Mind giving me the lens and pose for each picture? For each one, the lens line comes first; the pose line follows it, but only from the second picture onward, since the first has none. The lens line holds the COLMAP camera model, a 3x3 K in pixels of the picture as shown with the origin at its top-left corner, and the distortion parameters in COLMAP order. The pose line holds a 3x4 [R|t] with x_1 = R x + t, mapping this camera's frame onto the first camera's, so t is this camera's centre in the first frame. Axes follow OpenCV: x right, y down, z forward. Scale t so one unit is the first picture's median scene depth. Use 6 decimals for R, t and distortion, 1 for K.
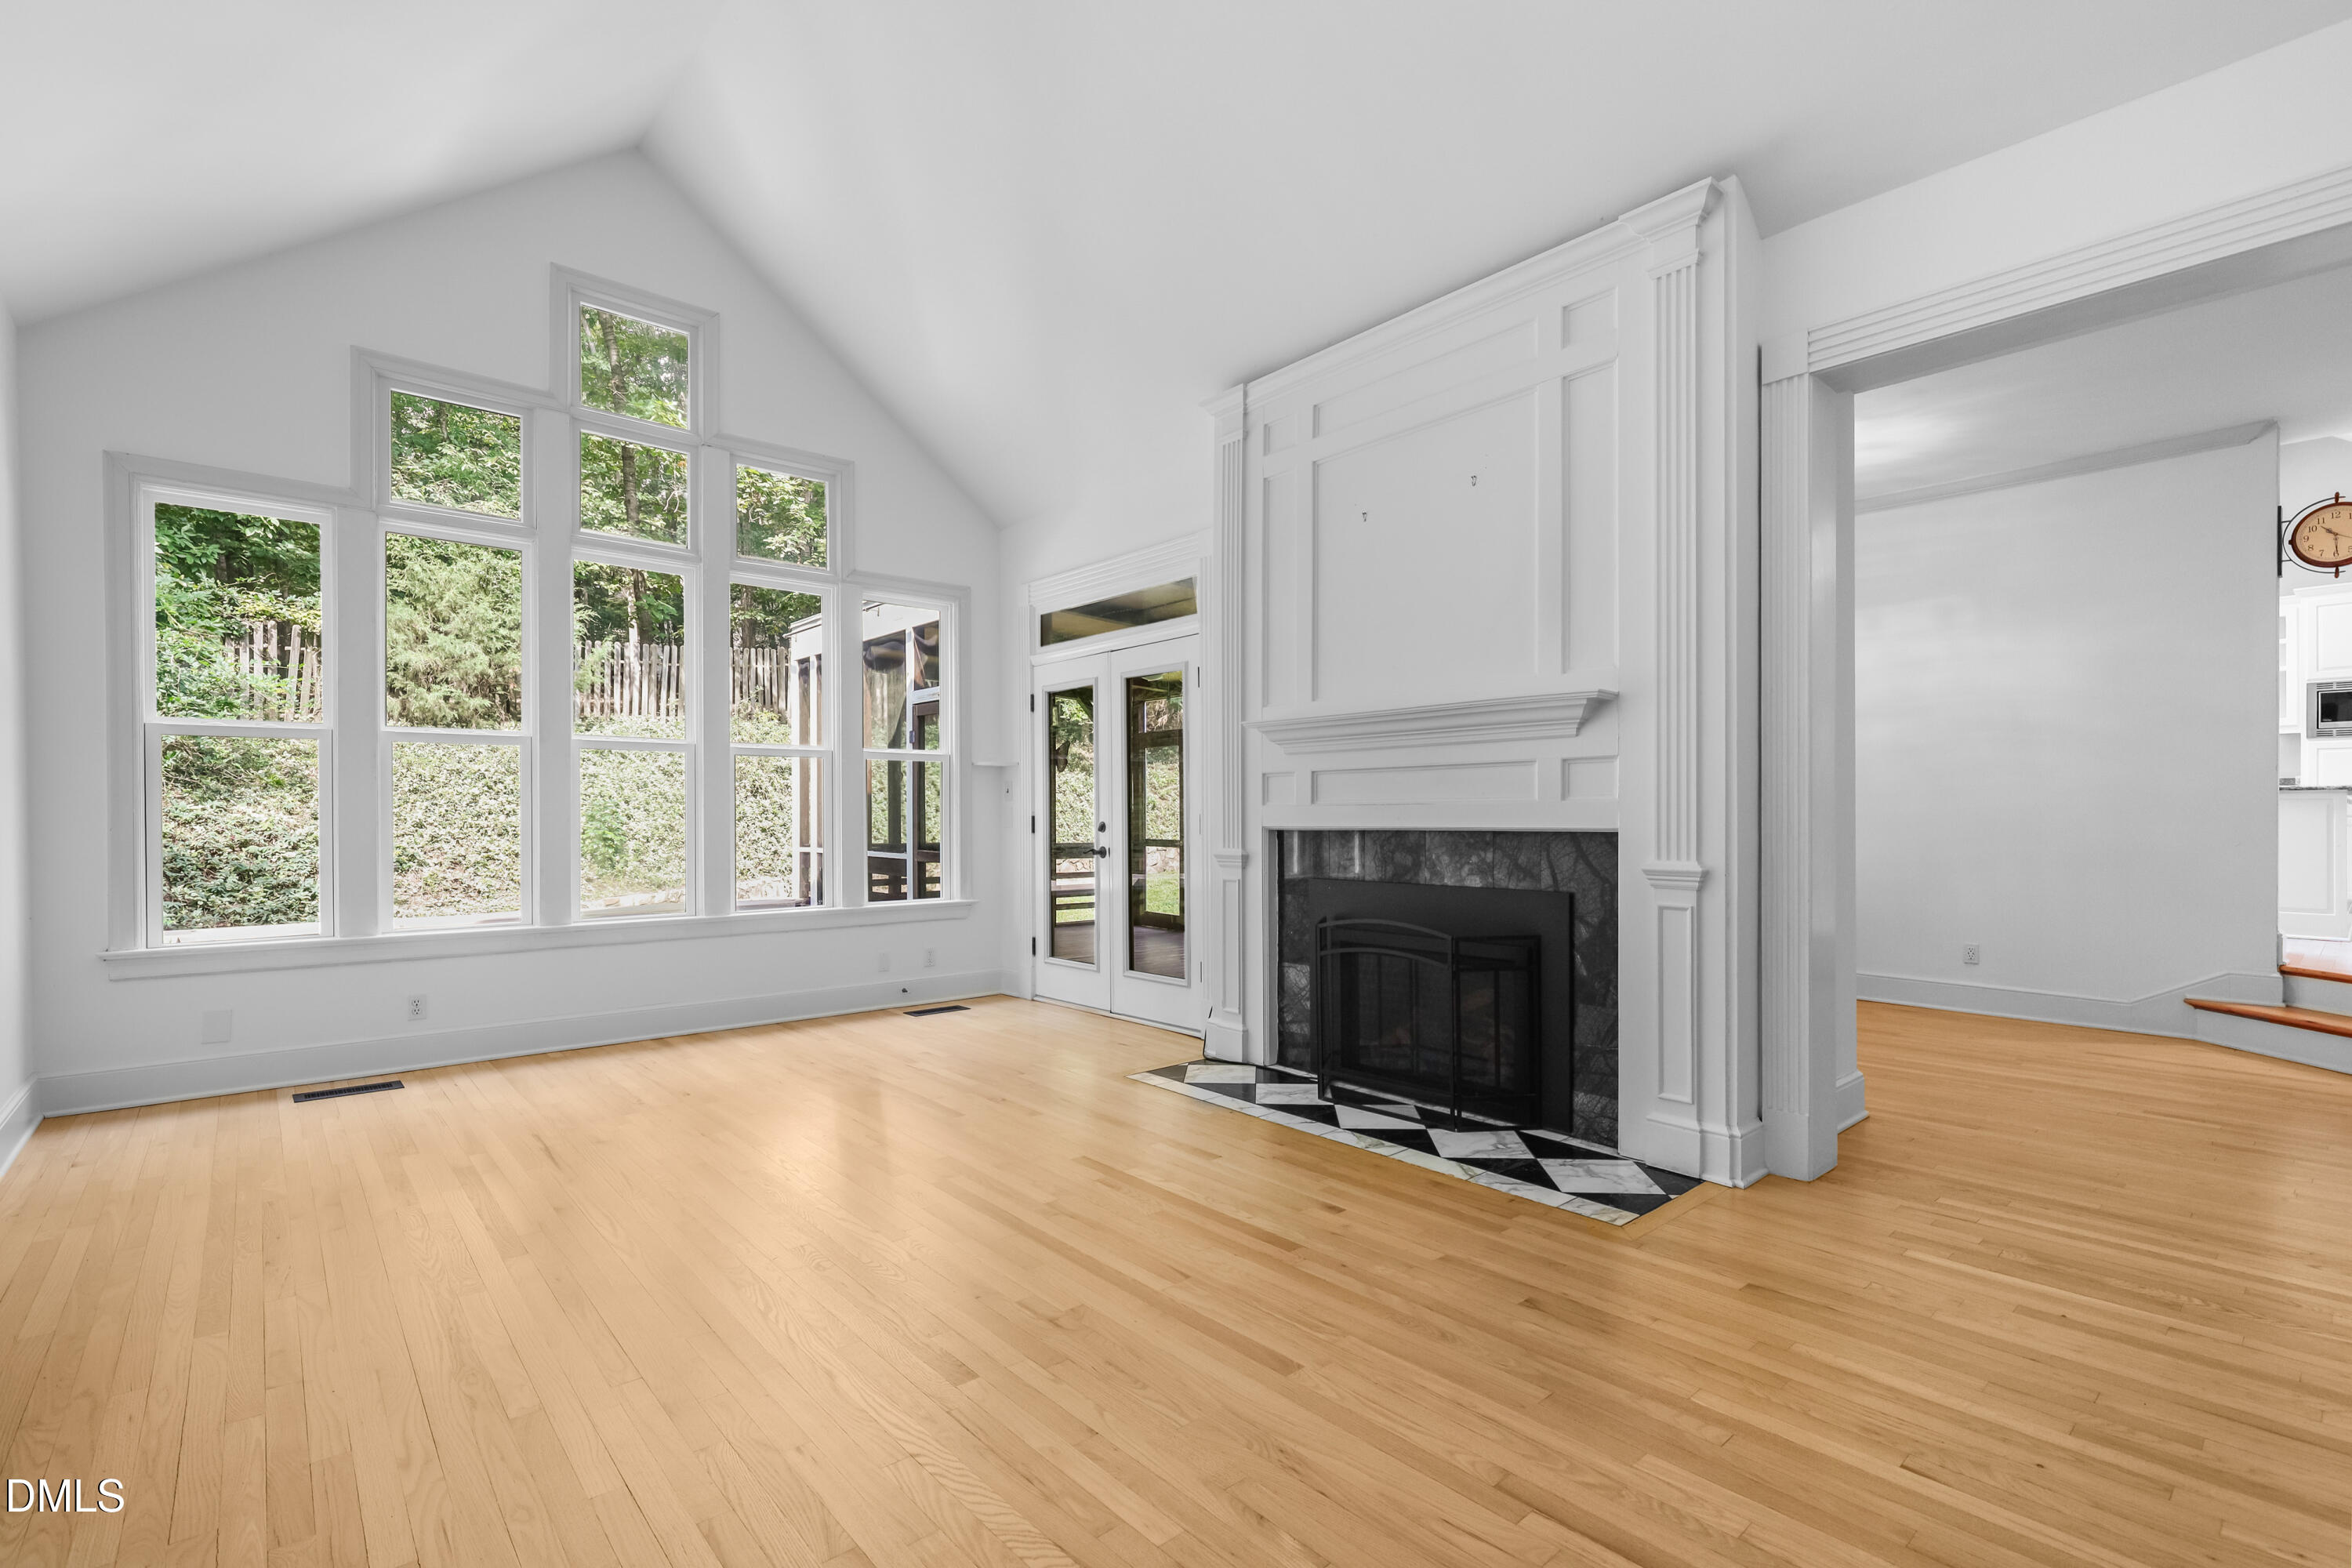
lens RADIAL K [[1079.4, 0, 1176.6], [0, 1079.4, 808.7], [0, 0, 1]] dist [-0.002253, -0.000787]
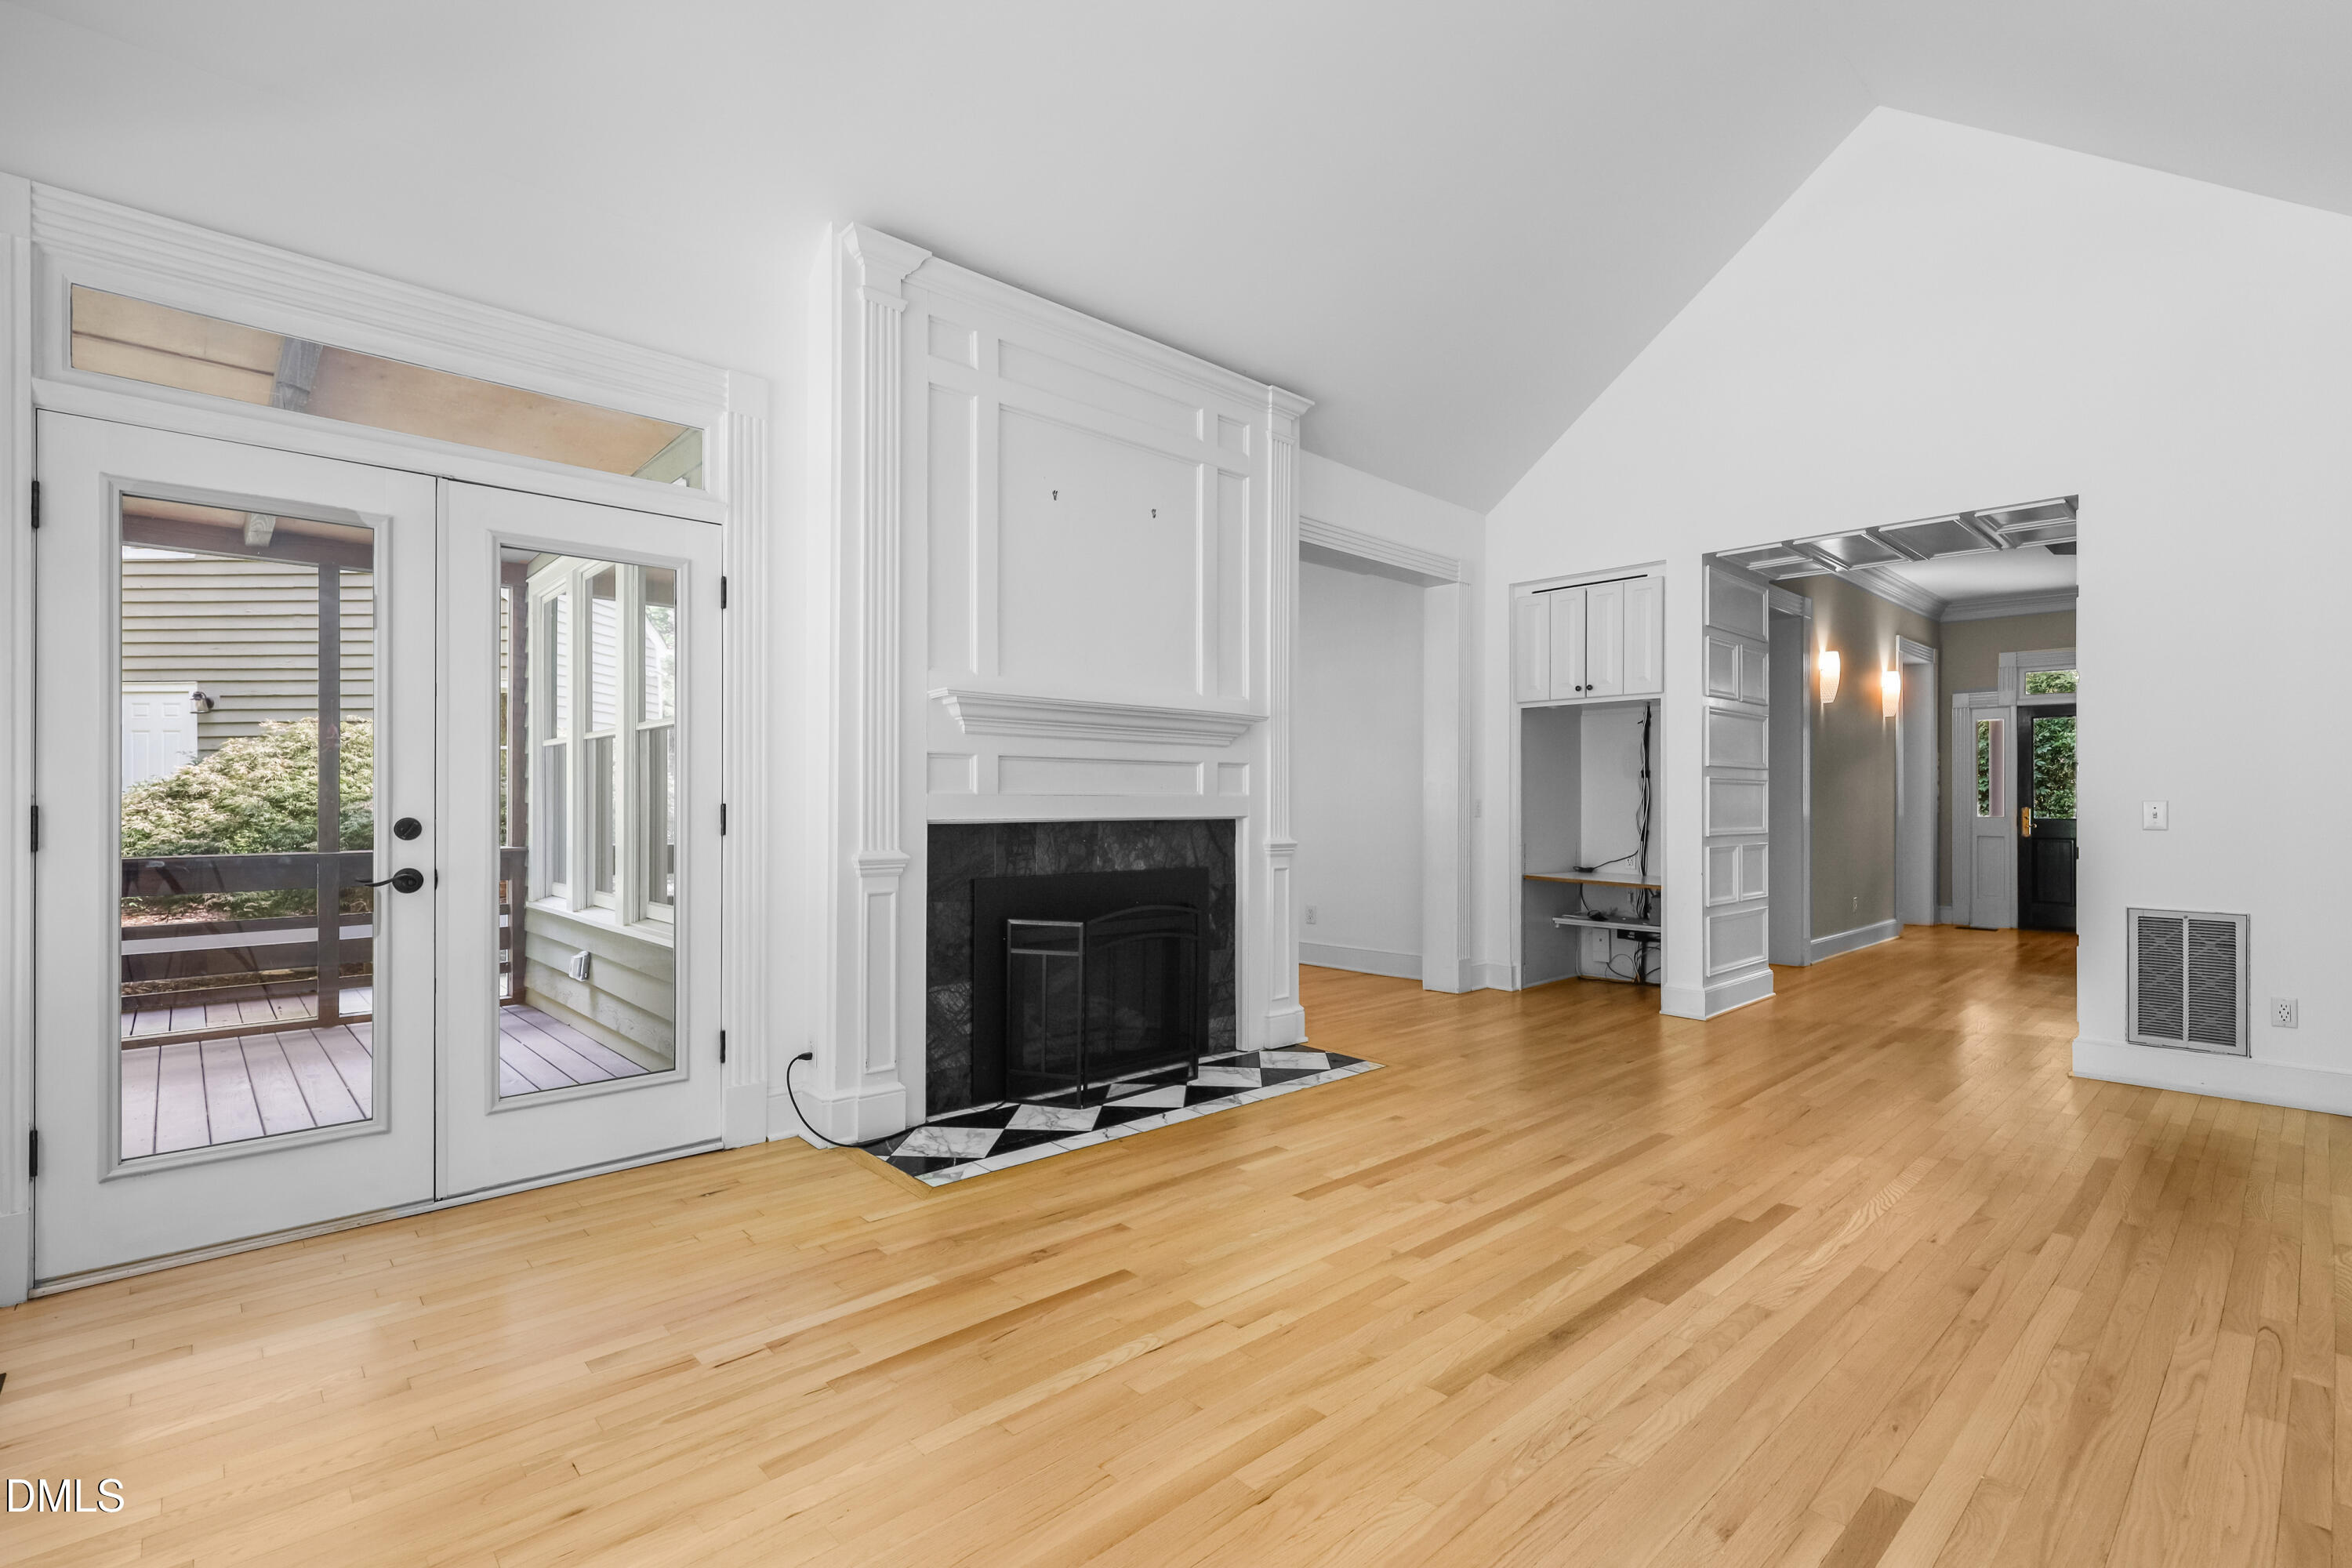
lens RADIAL K [[1079.4, 0, 1175.6], [0, 1079.4, 795.2], [0, 0, 1]] dist [-0.002253, -0.000787]
pose [[-0.040942, 0.014285, 0.999059, -0.857171], [-0.005695, 0.999878, -0.014530, 0.010648], [-0.999145, -0.006285, -0.040856, 1.014590]]
